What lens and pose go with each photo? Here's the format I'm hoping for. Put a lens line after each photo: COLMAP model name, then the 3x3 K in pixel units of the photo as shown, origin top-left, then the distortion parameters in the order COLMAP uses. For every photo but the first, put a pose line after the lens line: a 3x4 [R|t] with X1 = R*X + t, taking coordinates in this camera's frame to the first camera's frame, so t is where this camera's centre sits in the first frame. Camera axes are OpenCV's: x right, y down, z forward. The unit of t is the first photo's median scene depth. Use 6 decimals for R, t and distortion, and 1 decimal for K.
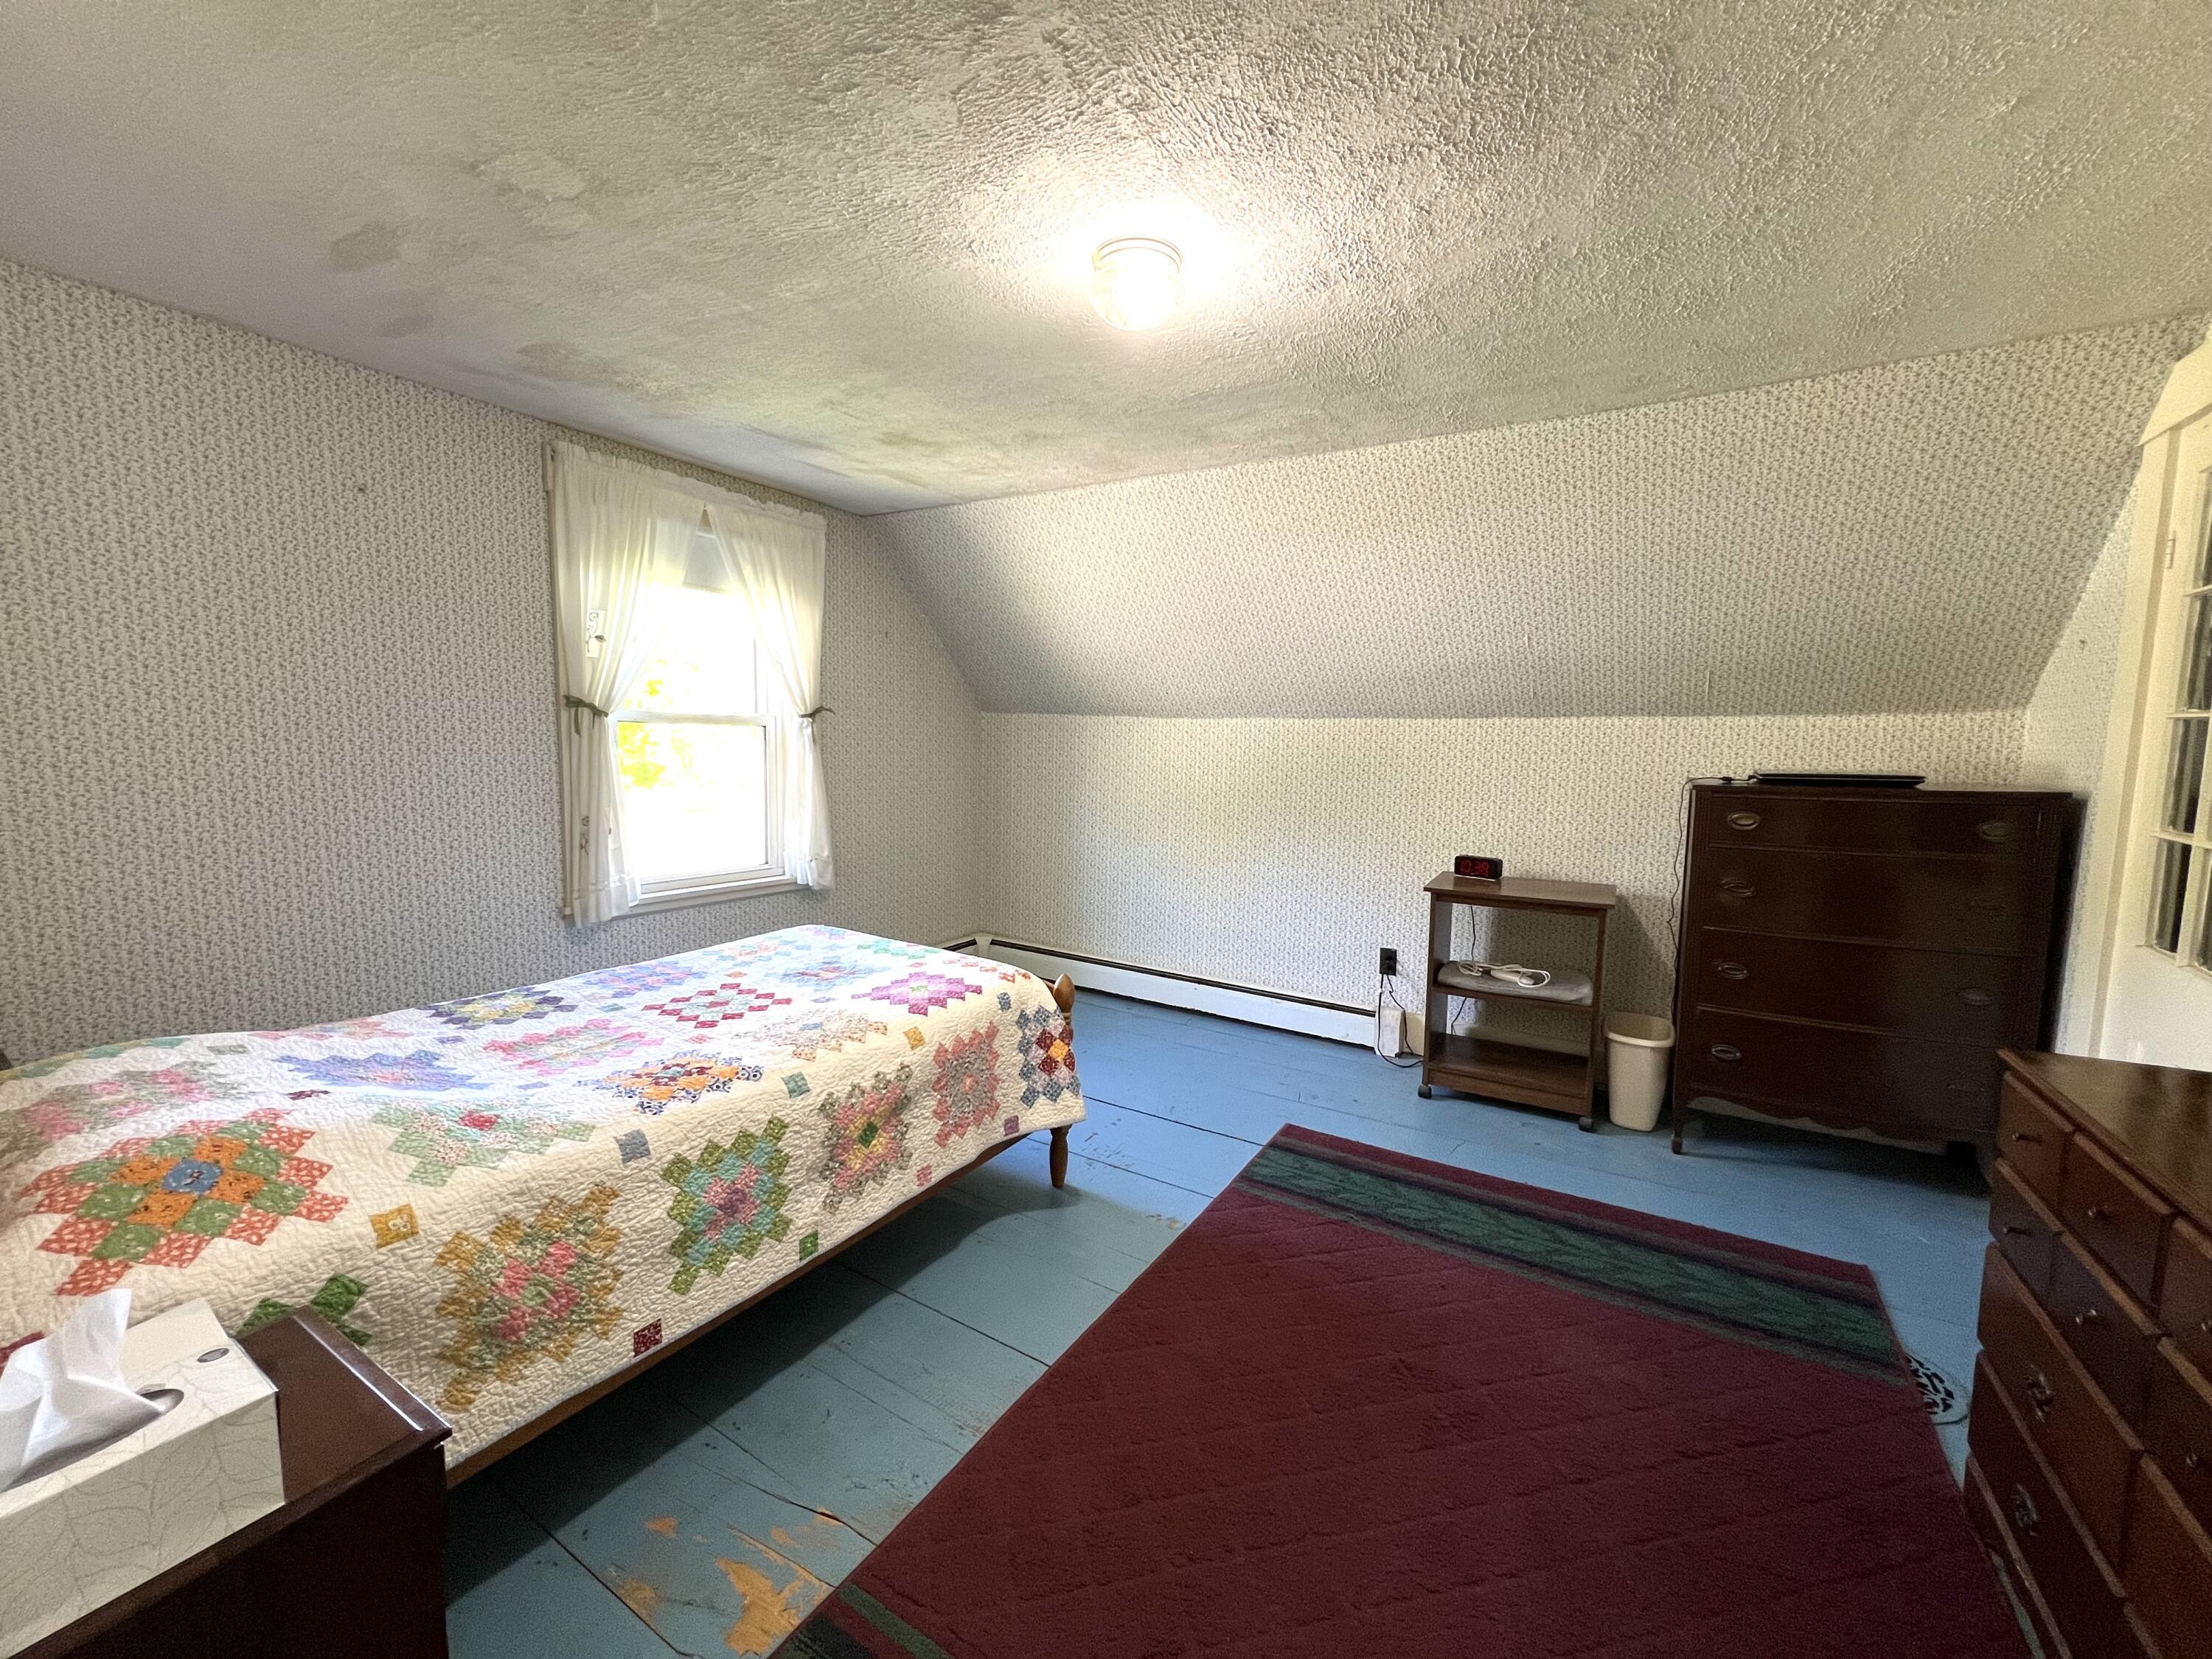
lens RADIAL K [[883.2, 0, 1107.6], [0, 883.2, 833.2], [0, 0, 1]] dist [0.000368, -0.000262]
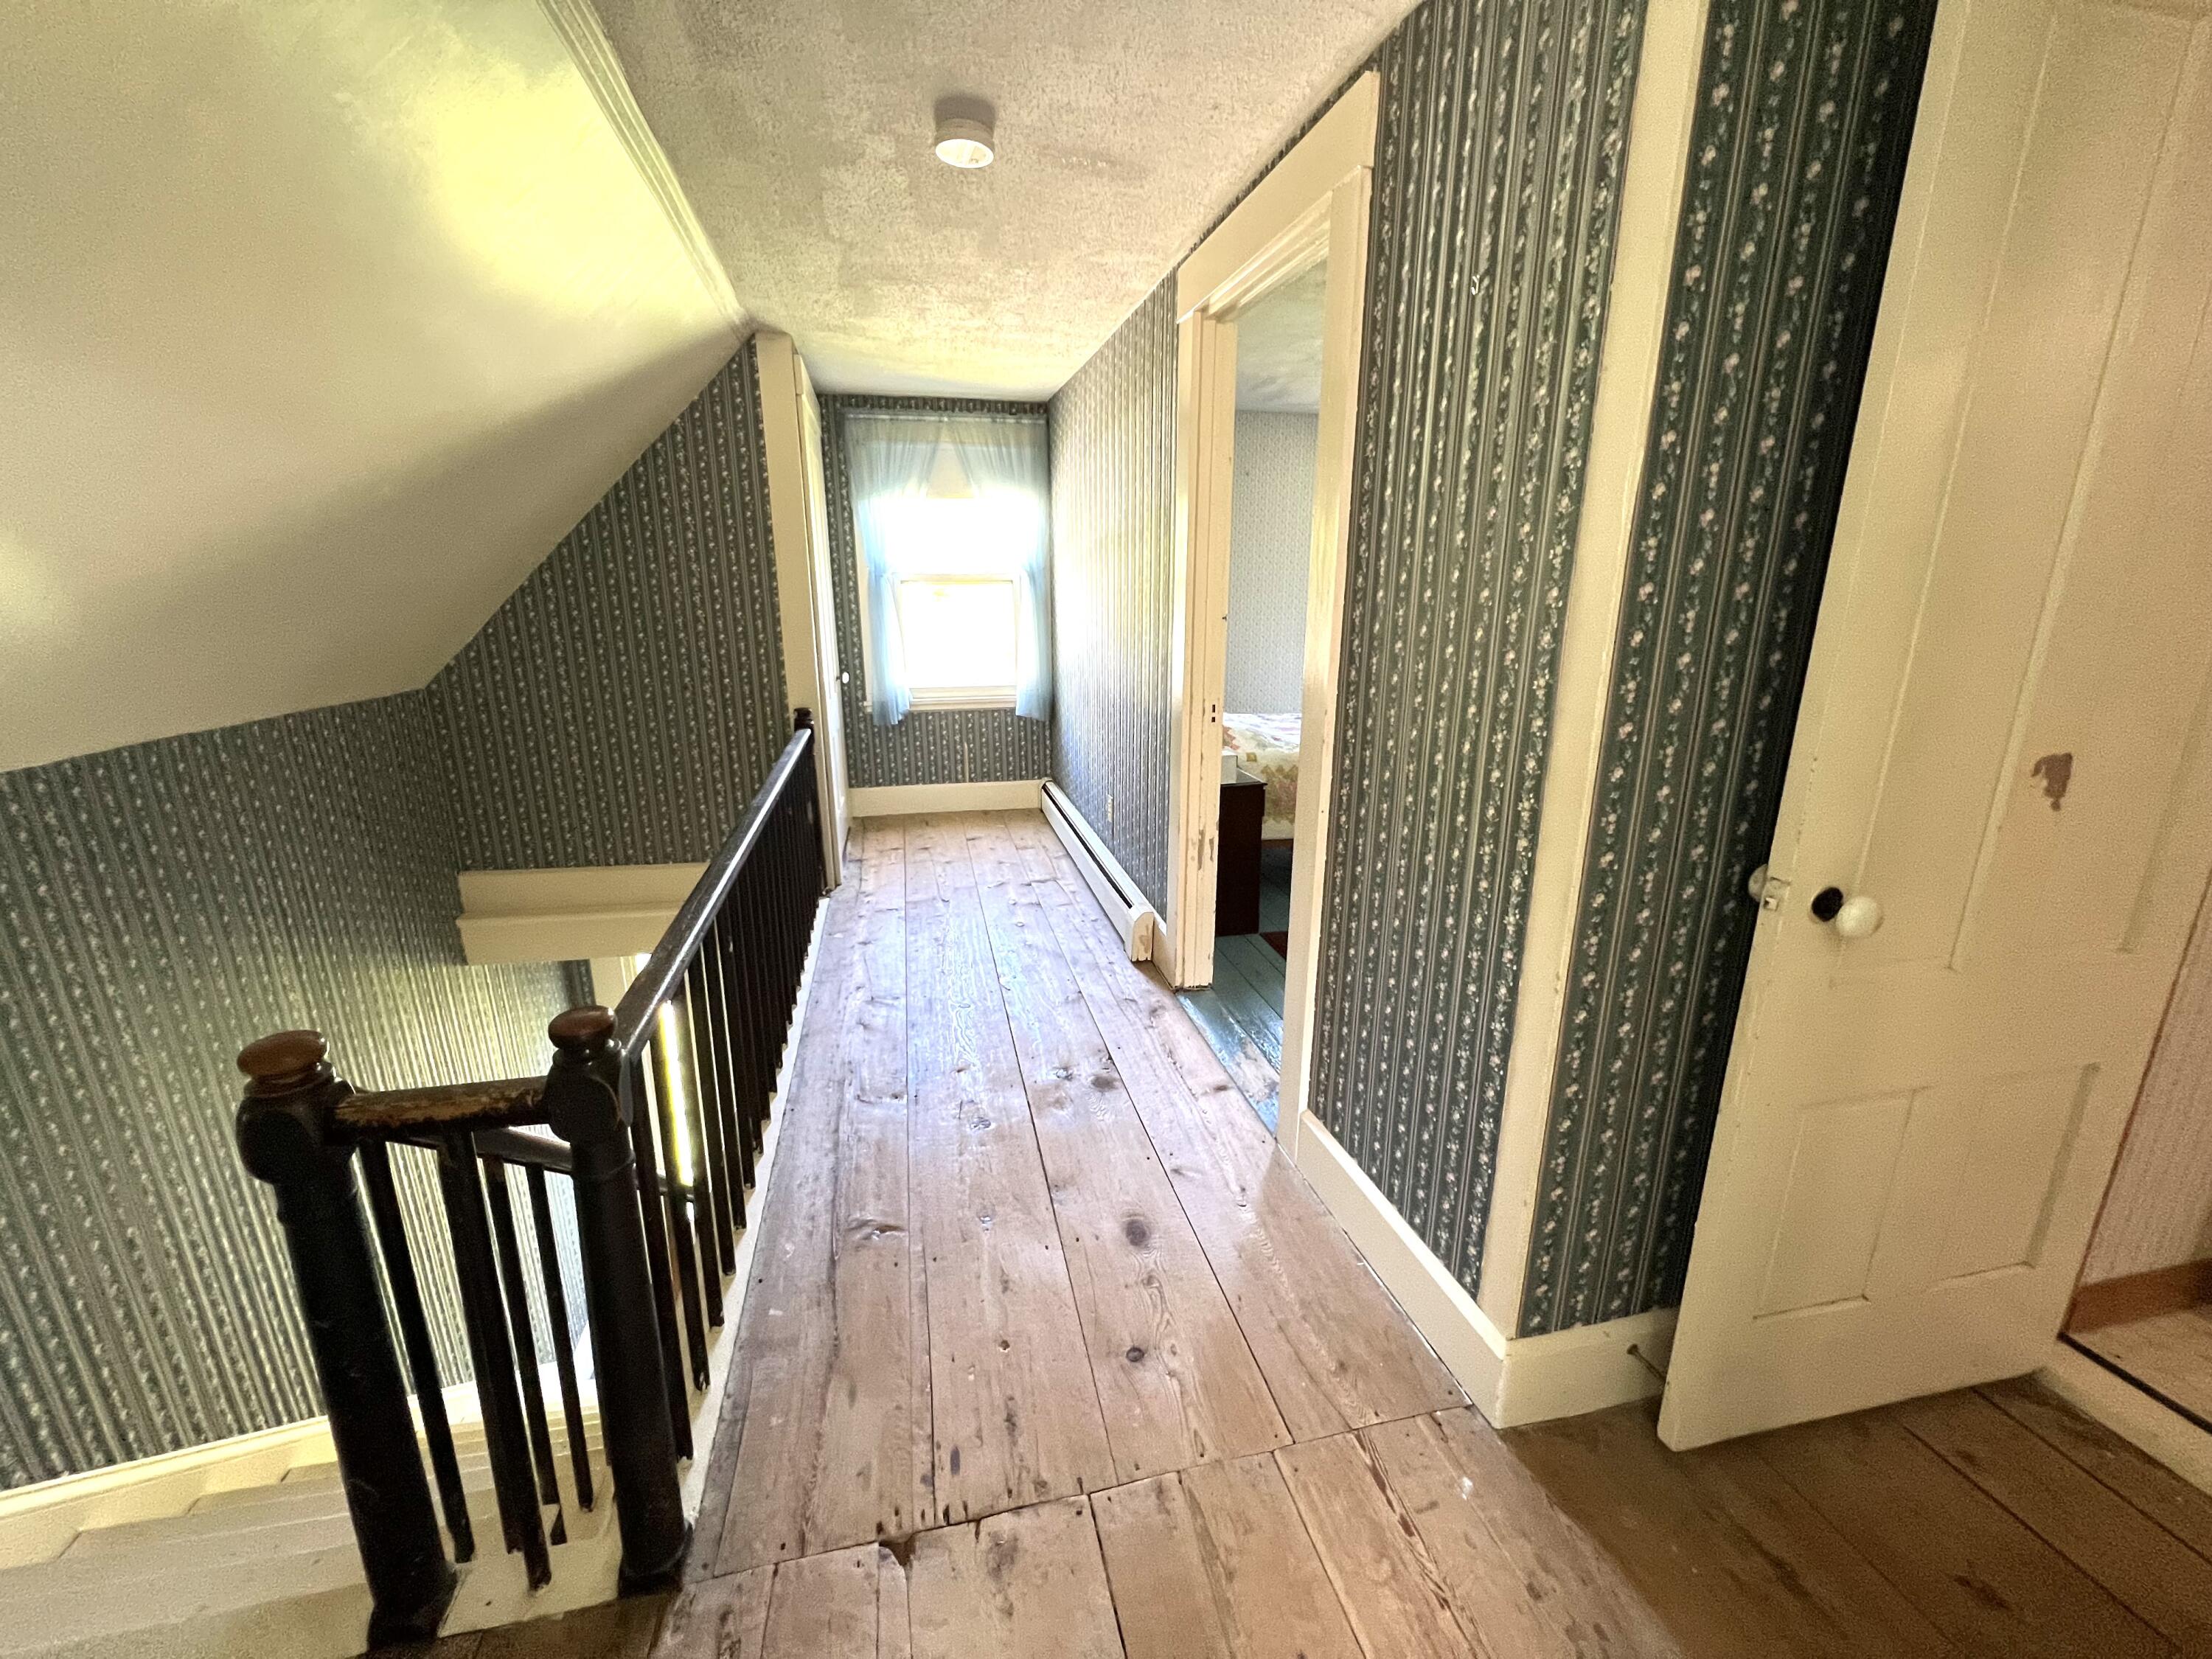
lens RADIAL K [[883.2, 0, 1102.3], [0, 883.2, 824.4], [0, 0, 1]] dist [0.000368, -0.000262]
pose [[0.692569, 0.167734, -0.701580, 0.631448], [-0.054601, 0.981989, 0.180876, 0.080287], [0.719283, -0.086962, 0.689253, -0.924271]]
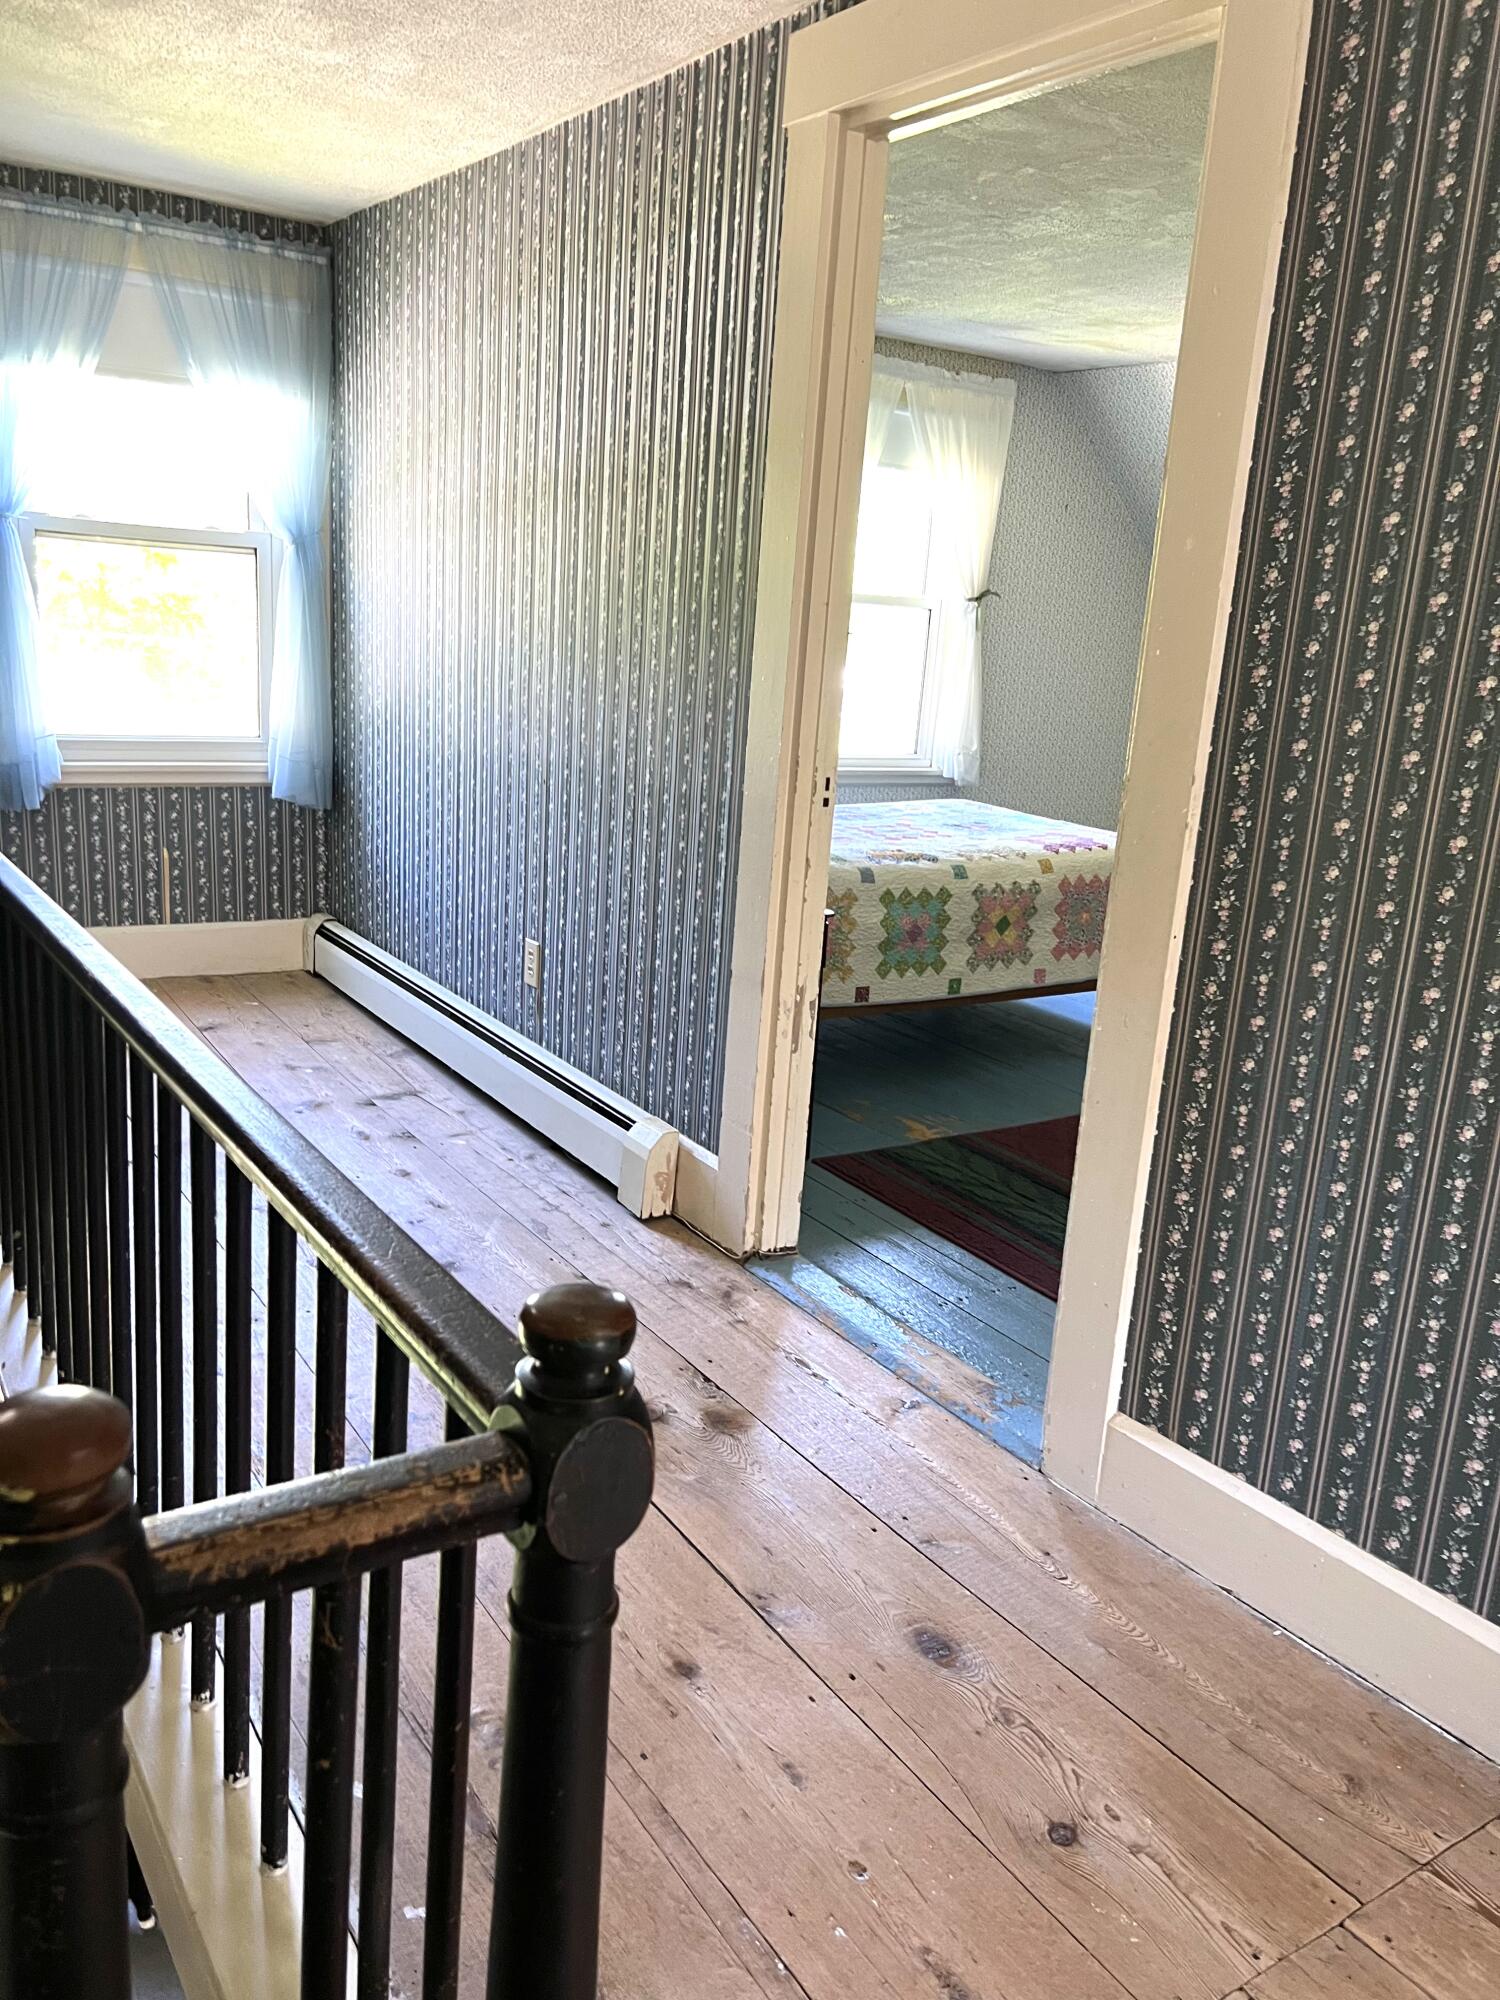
lens RADIAL K [[1502.6, 0, 730.6], [0, 1502.6, 1004.4], [0, 0, 1]] dist [0.031337, -0.022081]
pose [[0.900452, 0.144568, -0.410227, 0.290439], [-0.088940, 0.984418, 0.151694, 0.139684], [0.425765, -0.100108, 0.899279, -1.160804]]
